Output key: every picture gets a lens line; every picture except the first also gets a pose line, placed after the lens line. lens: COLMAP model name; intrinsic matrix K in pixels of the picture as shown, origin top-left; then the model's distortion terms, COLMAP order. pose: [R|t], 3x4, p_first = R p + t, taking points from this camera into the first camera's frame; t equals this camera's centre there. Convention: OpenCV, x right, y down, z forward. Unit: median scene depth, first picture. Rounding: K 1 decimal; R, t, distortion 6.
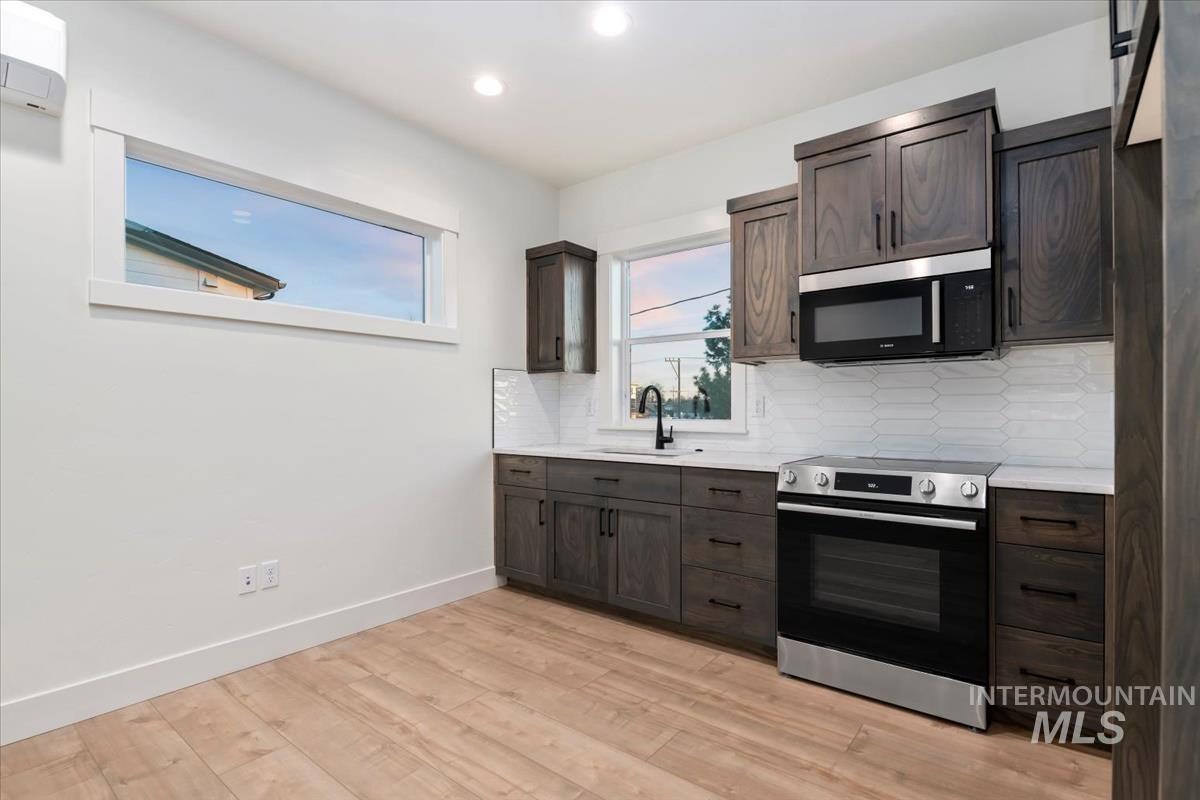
lens RADIAL K [[580.6, 0, 600.0], [0, 580.6, 400.0], [0, 0, 1]] dist [-0.003137, -0.001384]
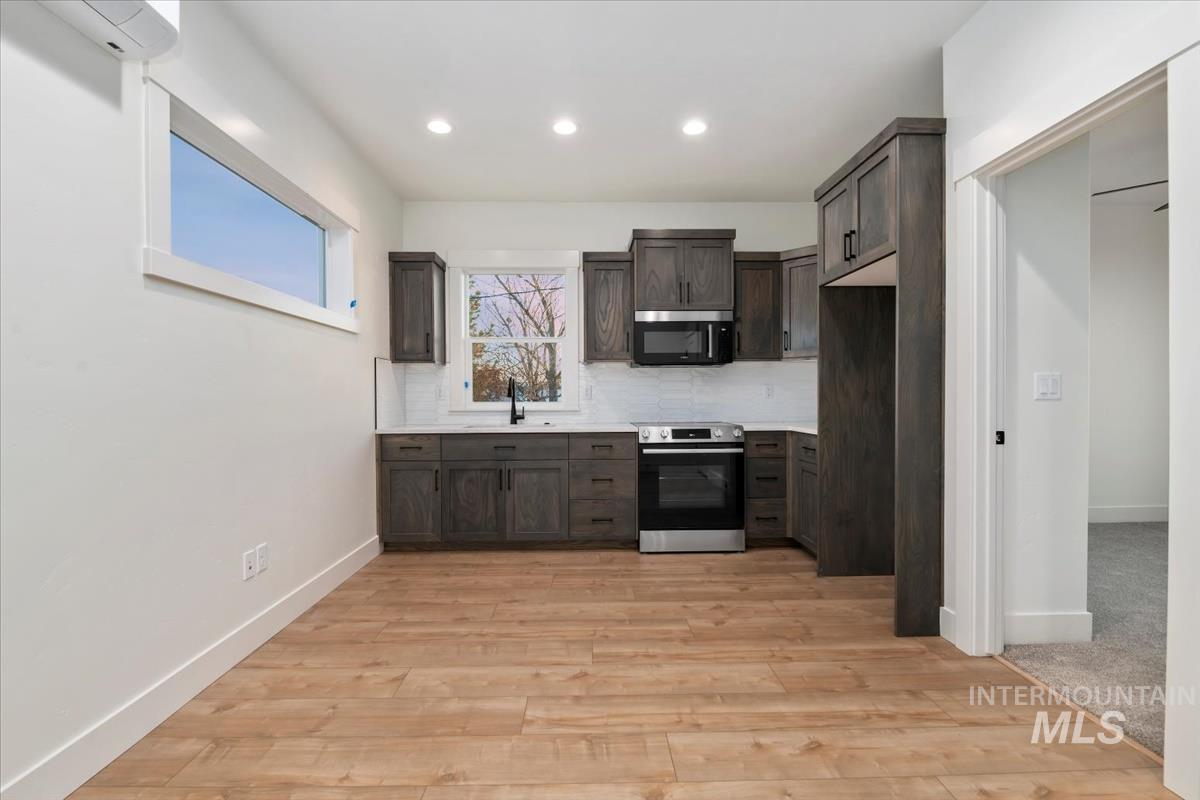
lens RADIAL K [[534.8, 0, 600.7], [0, 534.8, 394.0], [0, 0, 1]] dist [-0.001903, -0.000306]
pose [[0.764078, 0.000438, 0.645123, -0.671501], [-0.005233, 0.999971, 0.005519, 0.009161], [-0.645102, -0.007593, 0.764059, -0.074765]]
